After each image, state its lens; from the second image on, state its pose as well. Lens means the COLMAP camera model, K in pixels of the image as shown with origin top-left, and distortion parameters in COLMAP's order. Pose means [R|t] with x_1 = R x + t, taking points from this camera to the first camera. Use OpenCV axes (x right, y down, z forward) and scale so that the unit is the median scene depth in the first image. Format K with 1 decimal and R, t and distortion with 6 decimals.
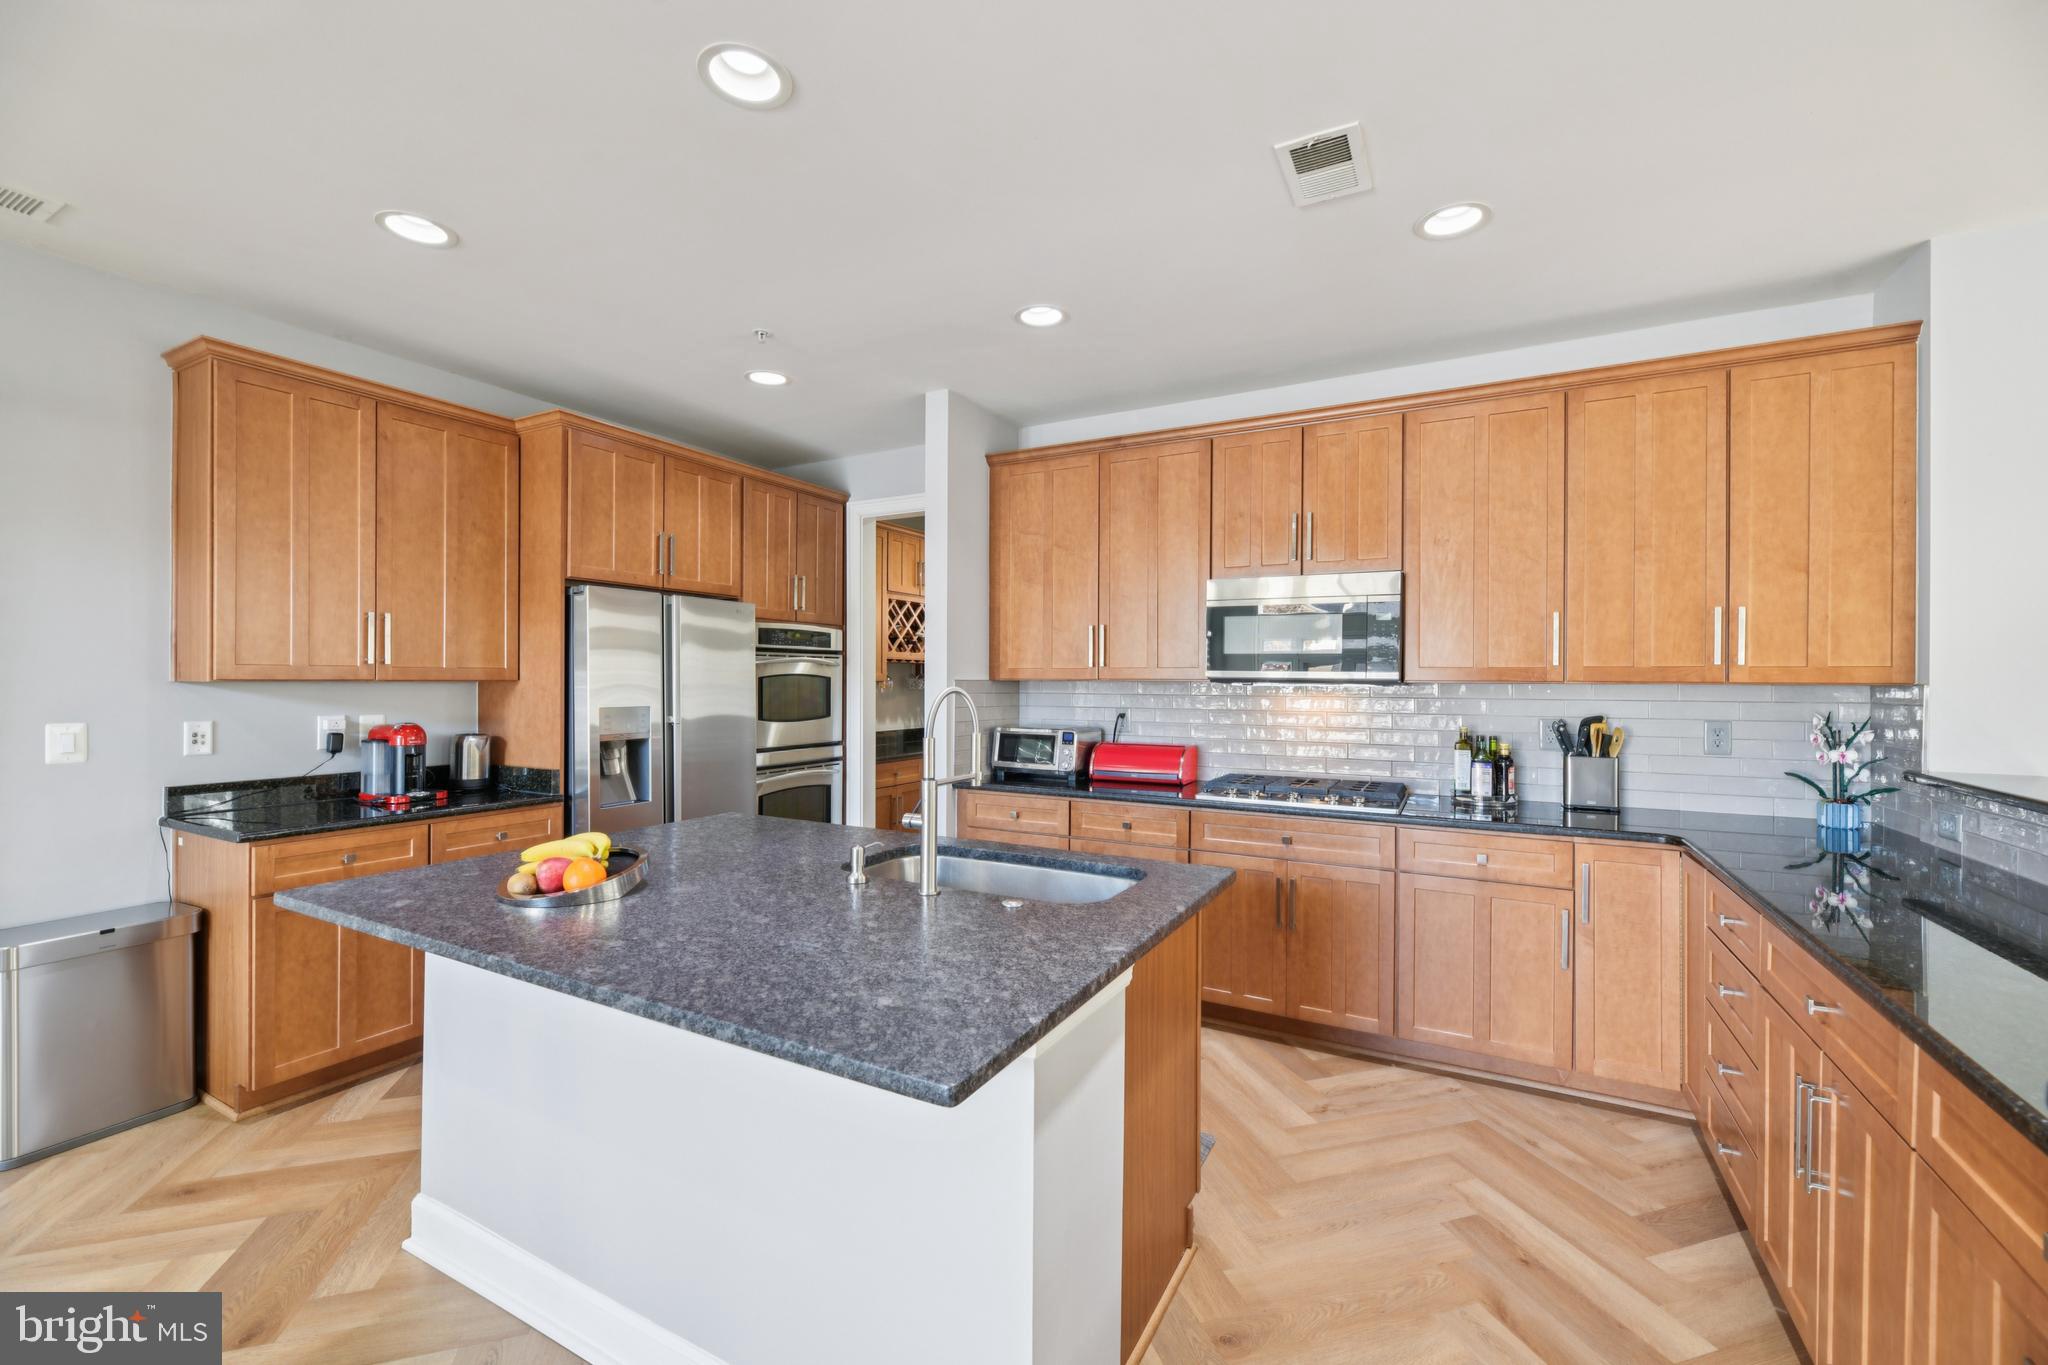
lens RADIAL K [[832.4, 0, 1034.3], [0, 832.4, 677.6], [0, 0, 1]] dist [-0.003898, -0.000117]
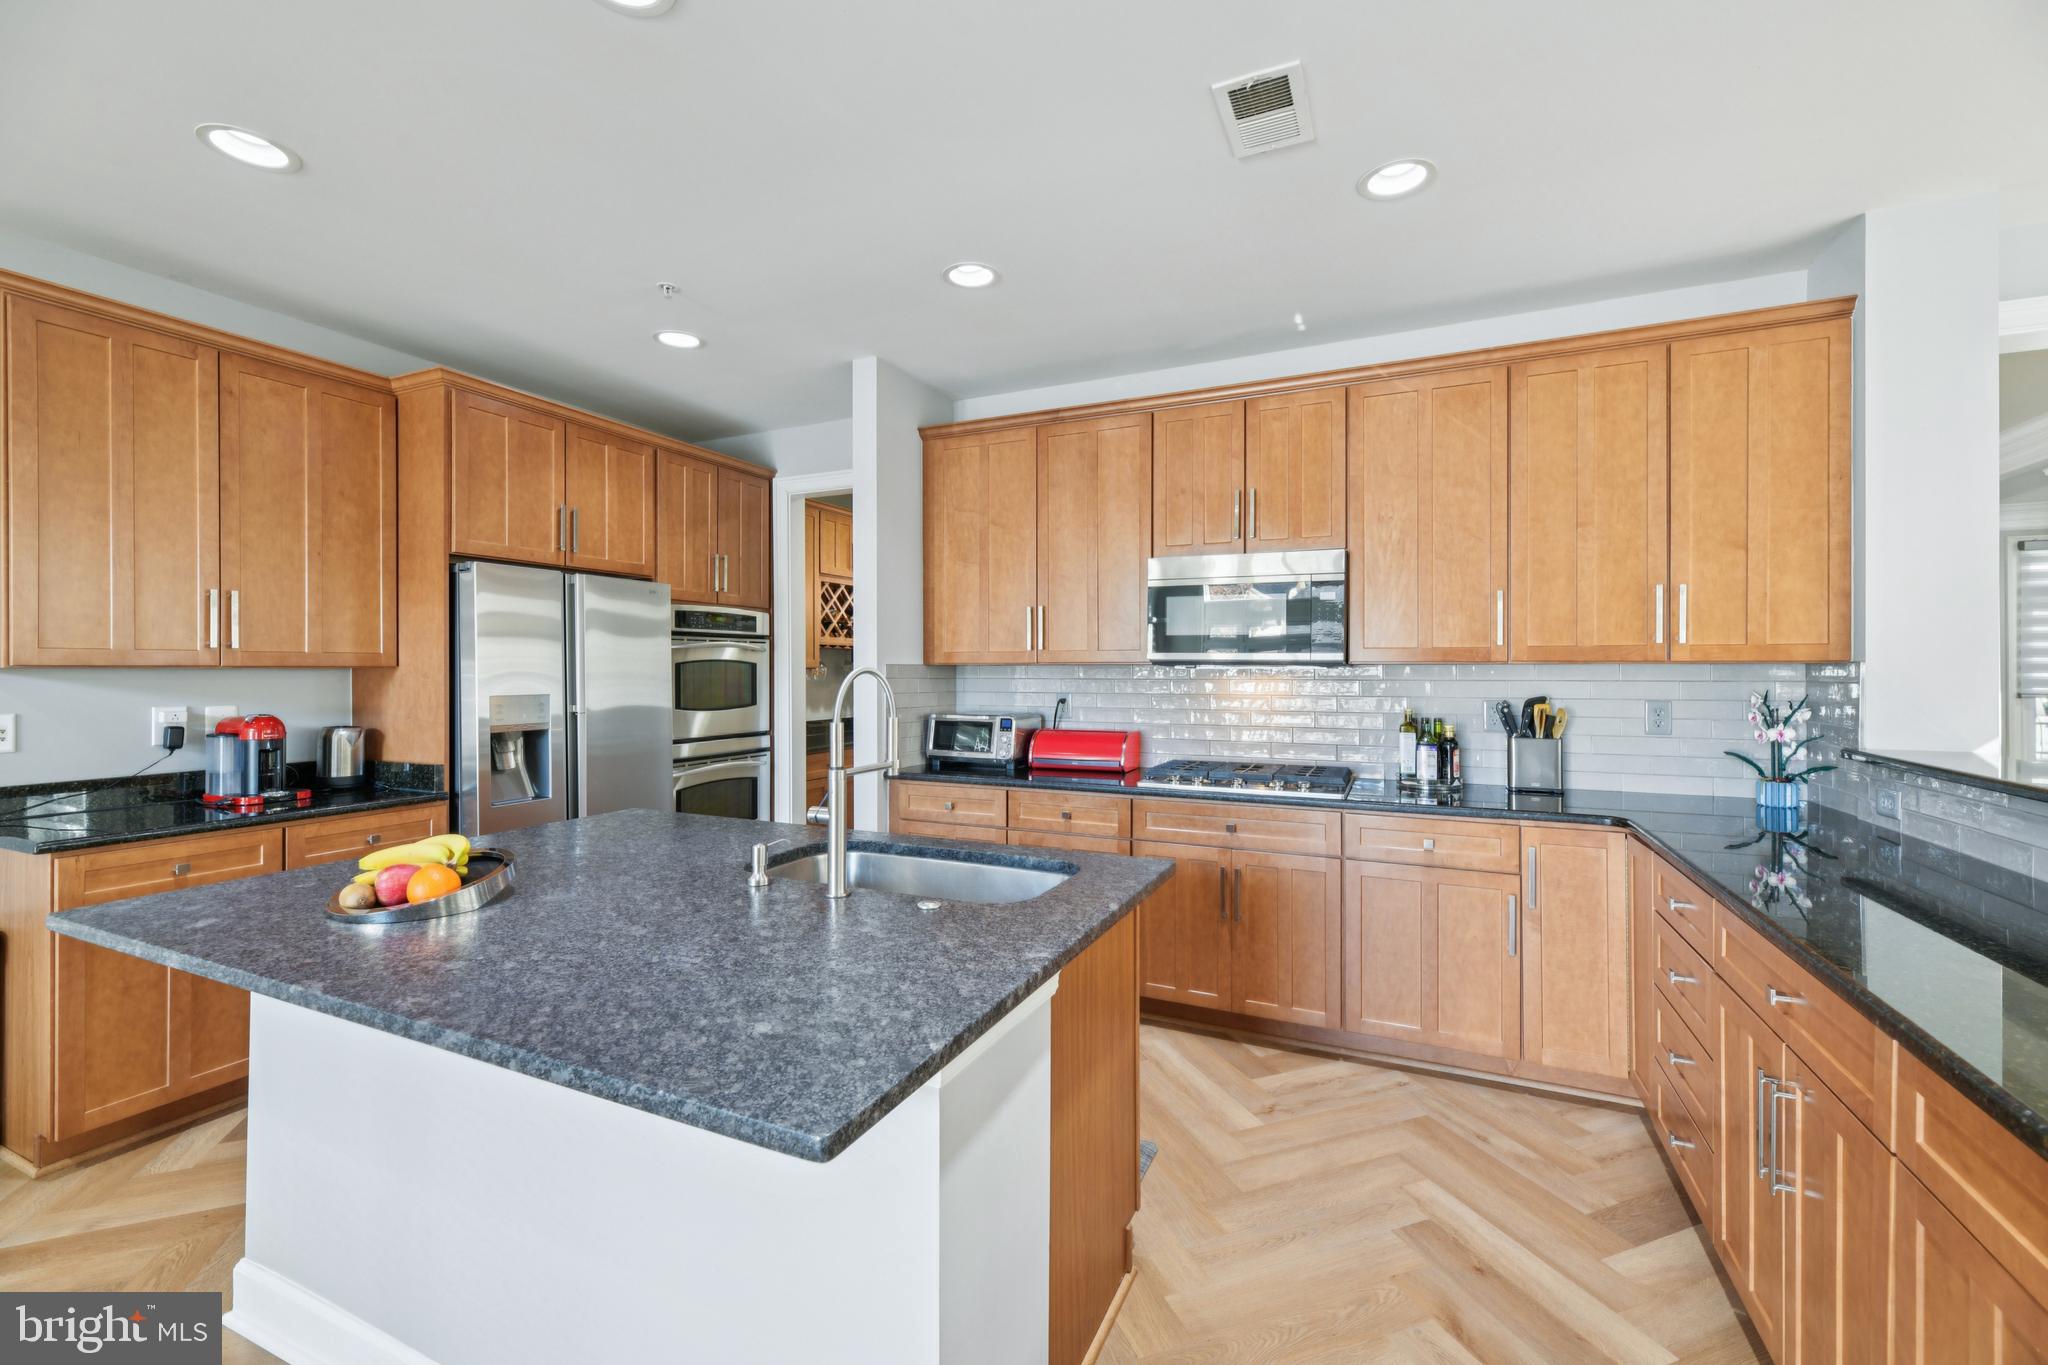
lens RADIAL K [[837.7, 0, 1038.8], [0, 837.7, 665.0], [0, 0, 1]] dist [0.002395, 0.000064]
pose [[0.997821, -0.004887, 0.065800, 0.017818], [0.005022, 0.999986, -0.001885, 0.007206], [-0.065790, 0.002211, 0.997831, 0.044732]]
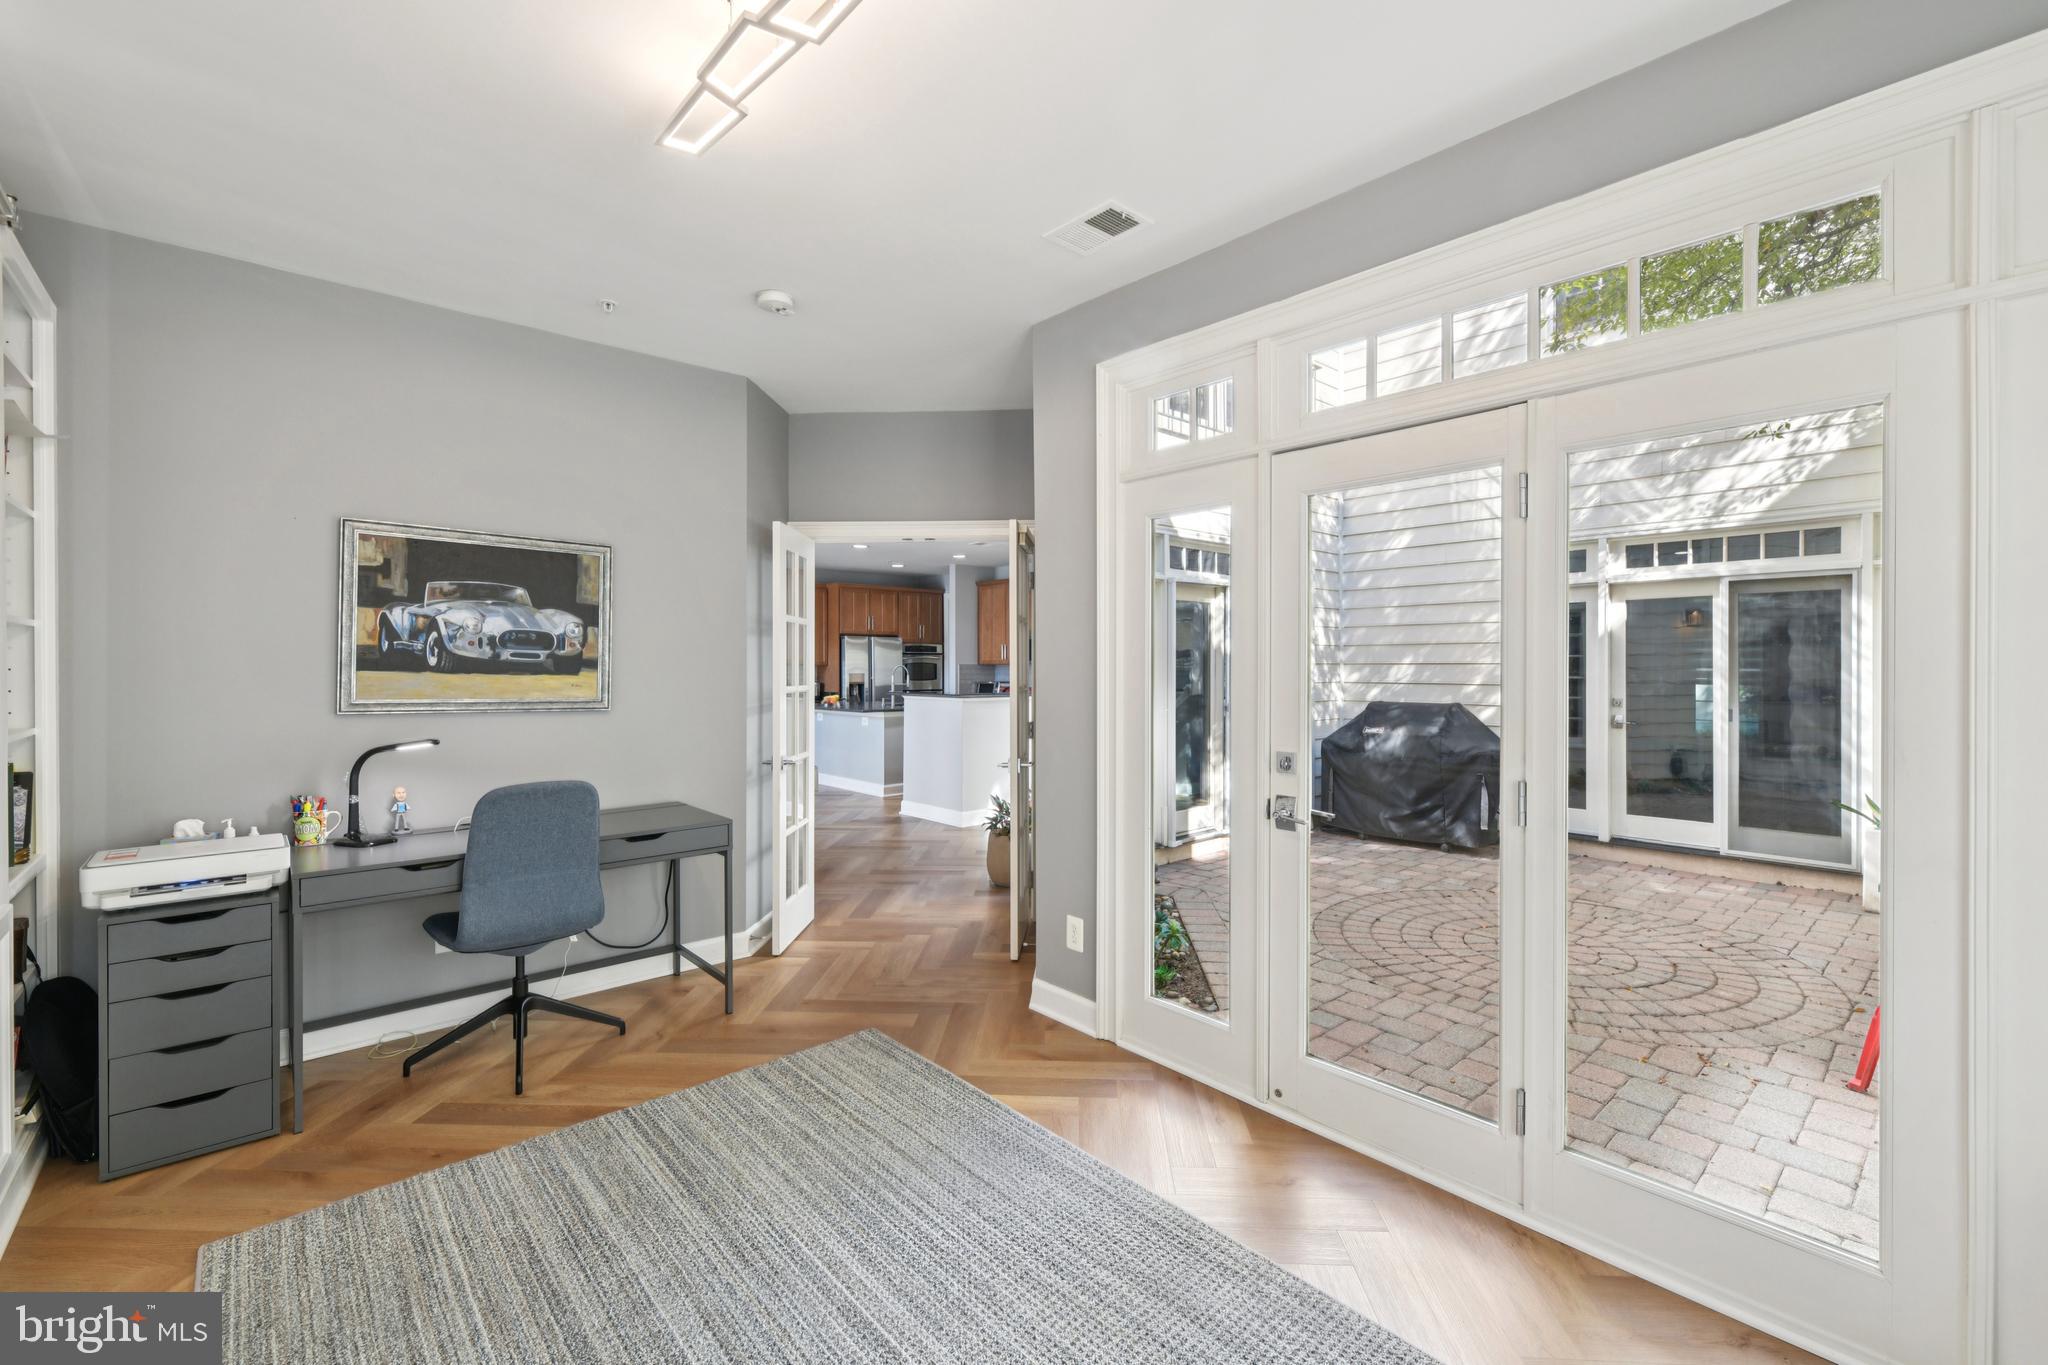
lens RADIAL K [[863.9, 0, 1042.0], [0, 863.9, 672.6], [0, 0, 1]] dist [-0.000020, -0.000164]
pose [[0.943530, -0.000913, -0.331287, 1.340718], [0.002979, 0.999979, 0.005727, 0.017467], [0.331275, -0.006390, 0.943513, -1.984849]]
